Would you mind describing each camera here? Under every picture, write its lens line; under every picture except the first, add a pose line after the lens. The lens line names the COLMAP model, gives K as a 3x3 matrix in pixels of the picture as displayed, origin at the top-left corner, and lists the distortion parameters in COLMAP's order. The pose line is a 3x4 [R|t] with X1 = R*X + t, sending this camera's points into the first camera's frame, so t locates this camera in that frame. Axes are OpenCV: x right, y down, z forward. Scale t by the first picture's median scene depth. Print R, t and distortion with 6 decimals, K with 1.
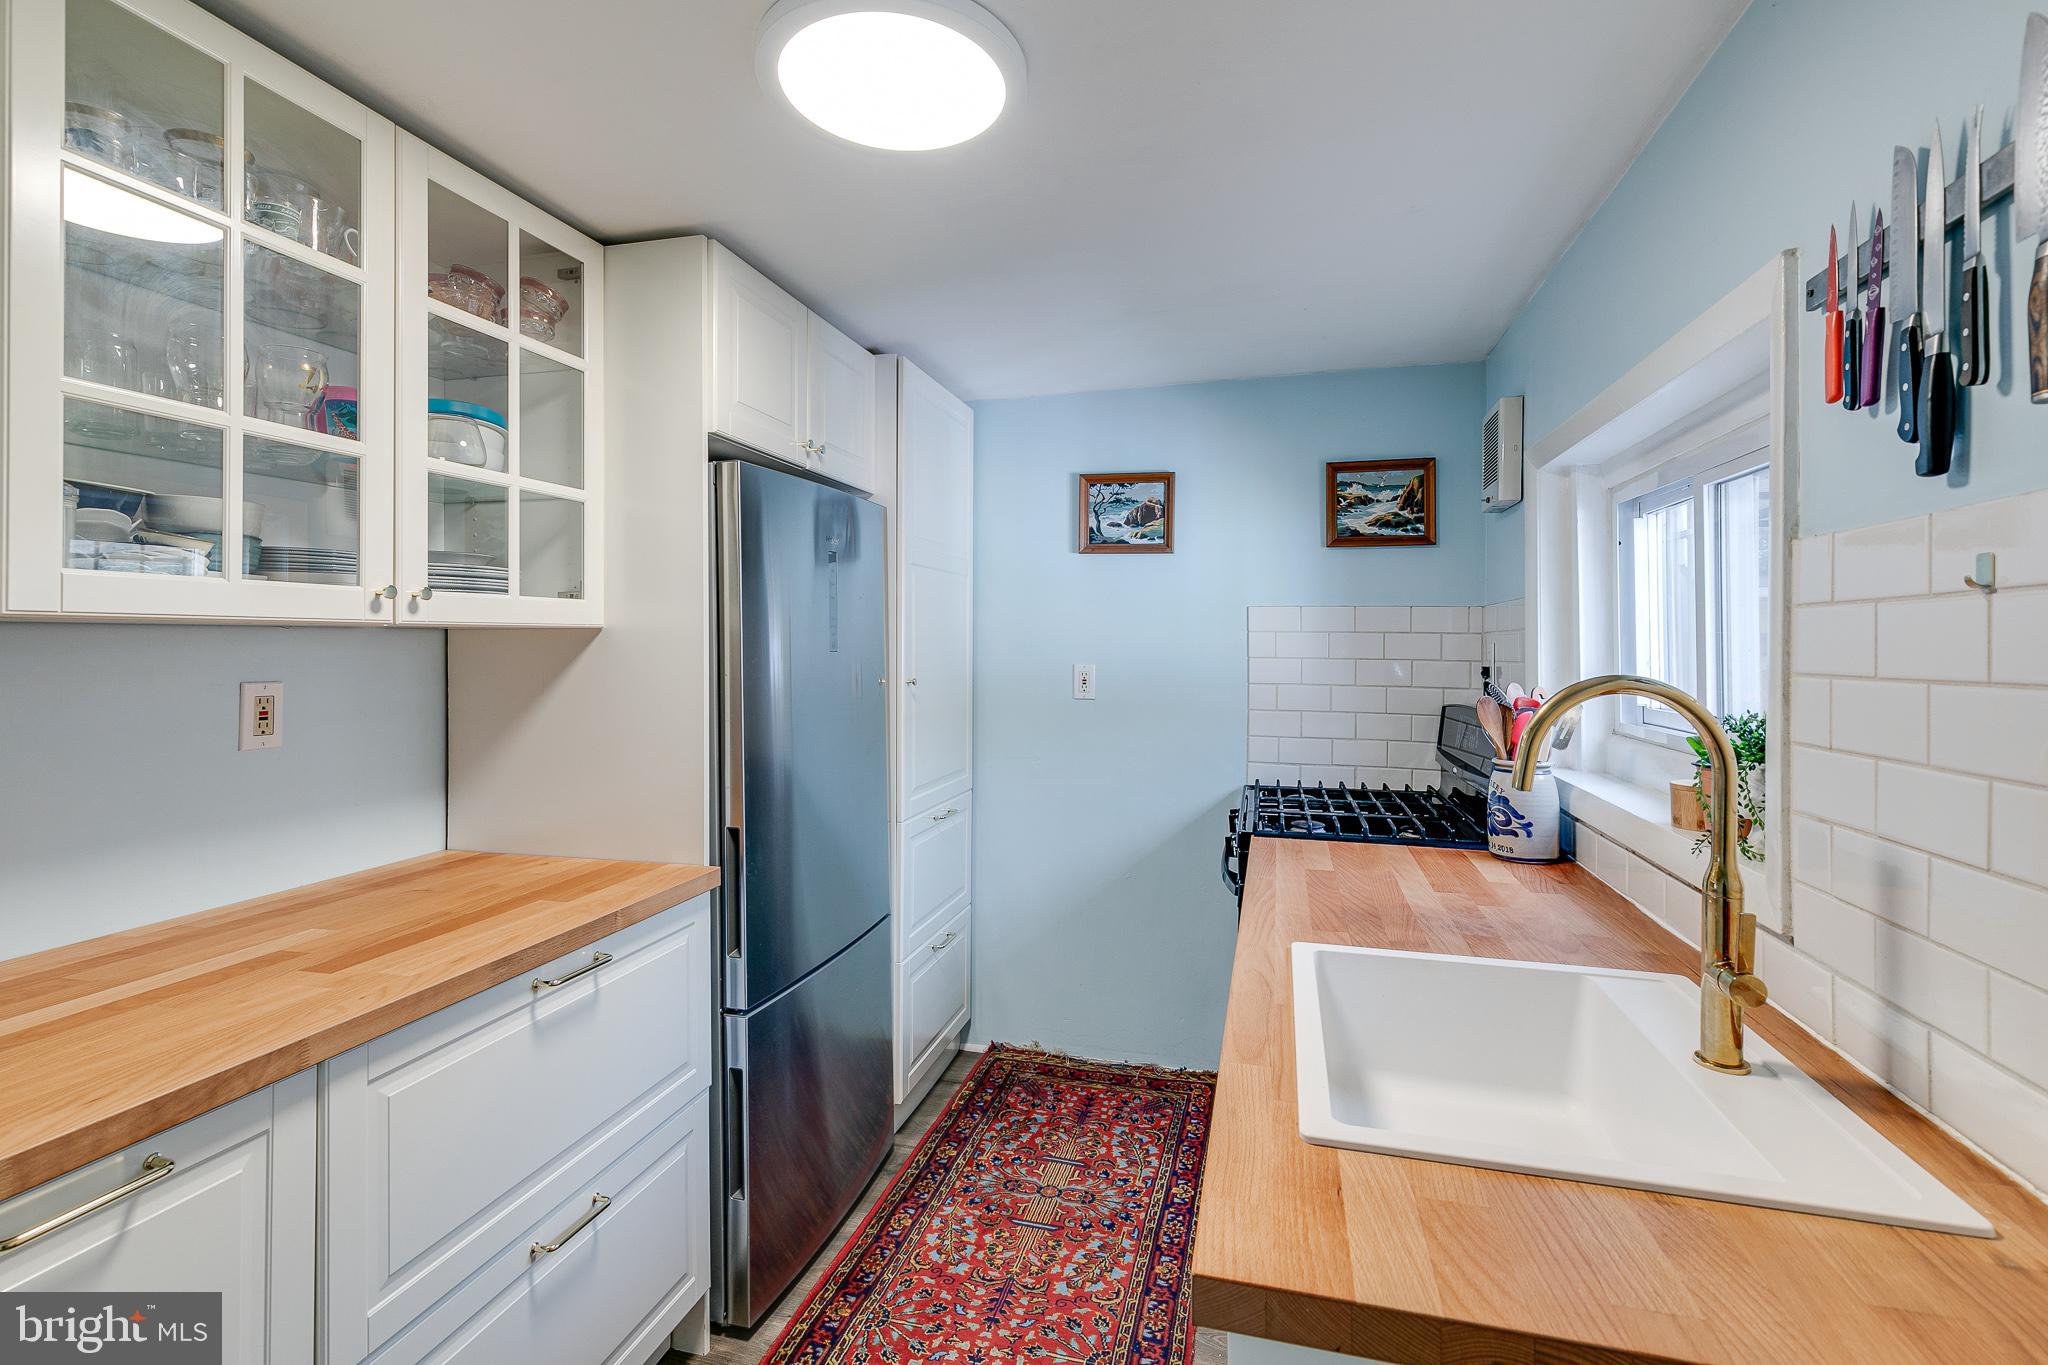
lens RADIAL K [[936.8, 0, 1028.0], [0, 936.8, 638.5], [0, 0, 1]] dist [0.006978, -0.001968]
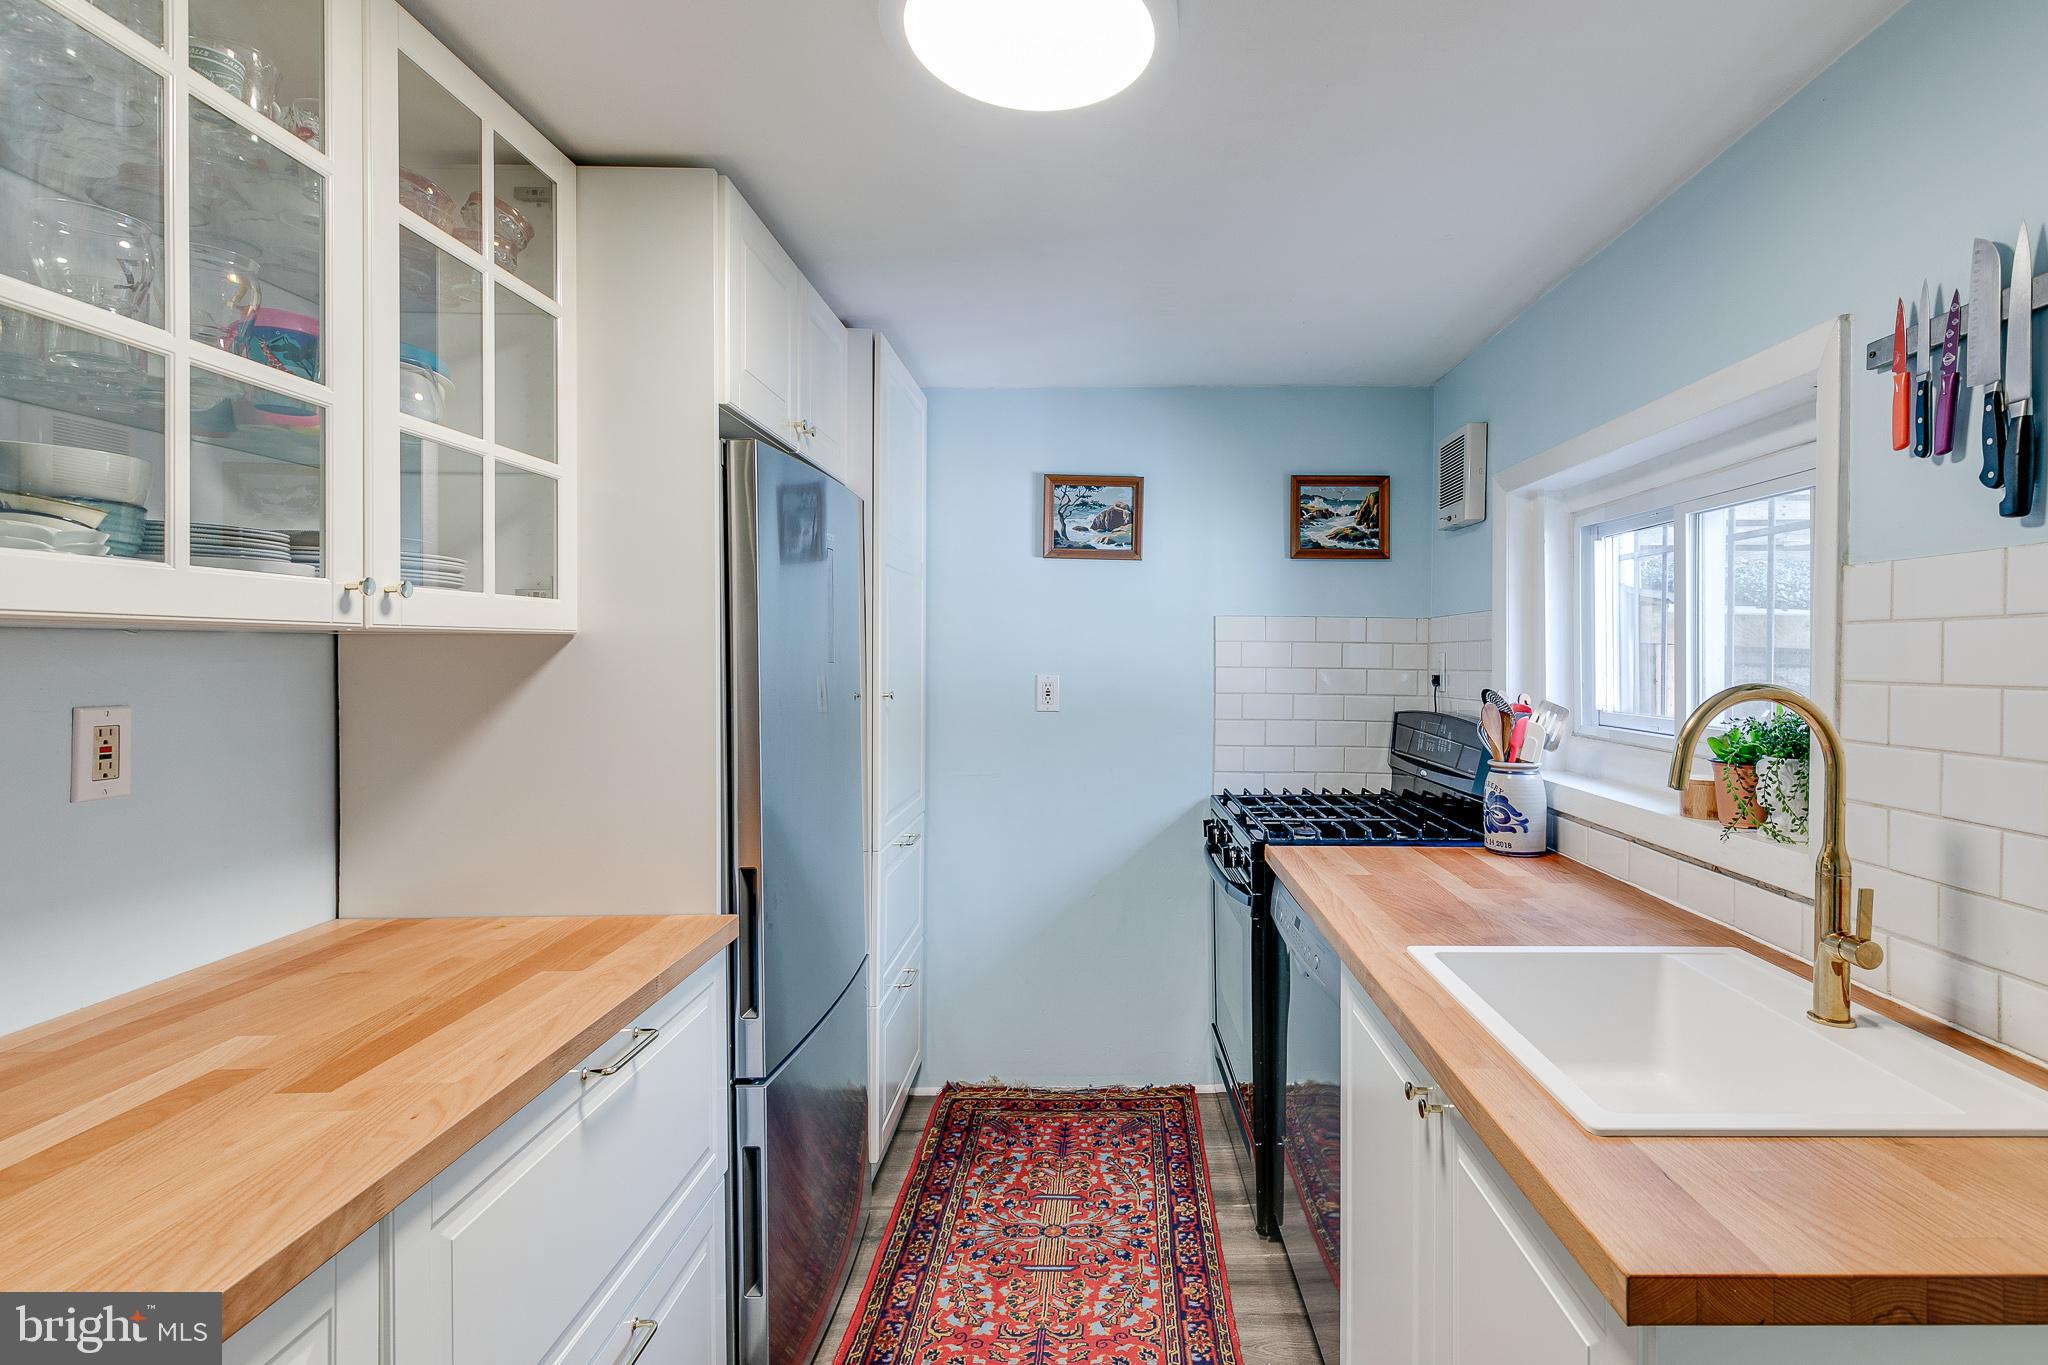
lens RADIAL K [[973.6, 0, 1126.8], [0, 973.6, 657.1], [0, 0, 1]] dist [0.005555, -0.000546]
pose [[0.961587, -0.000566, 0.274501, -0.176173], [-0.002316, 0.999946, 0.010176, -0.000927], [-0.274492, -0.010421, 0.961533, 0.038394]]
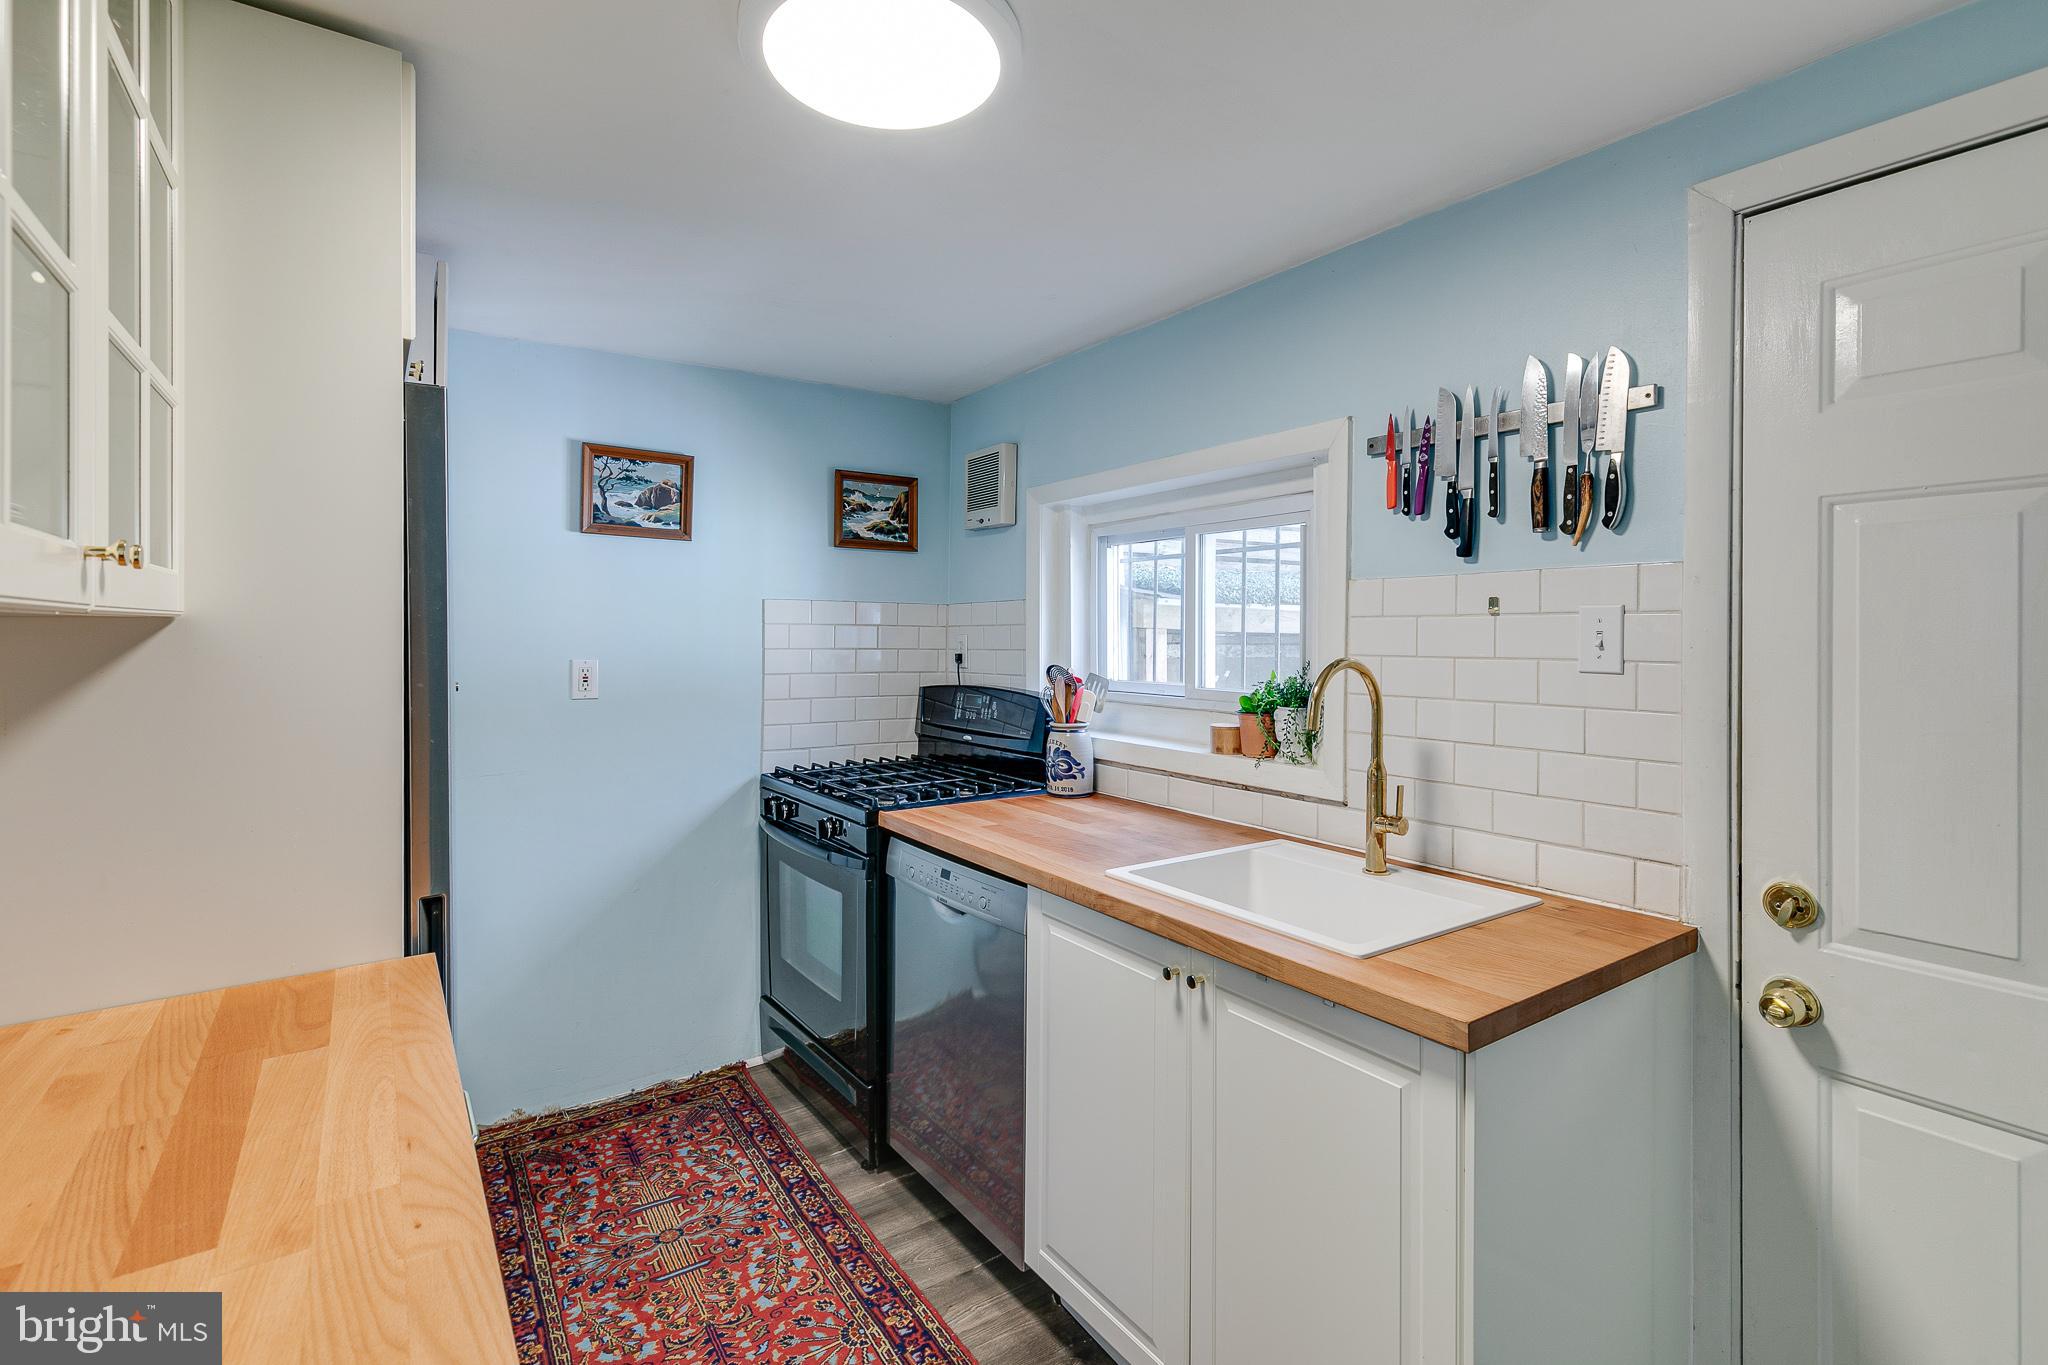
lens RADIAL K [[927.9, 0, 1042.6], [0, 927.9, 639.0], [0, 0, 1]] dist [0.009731, -0.005270]
pose [[0.646491, -0.005921, 0.762899, -0.431426], [-0.004784, 0.999919, 0.011814, -0.005020], [-0.762906, -0.011287, 0.646410, 0.142361]]
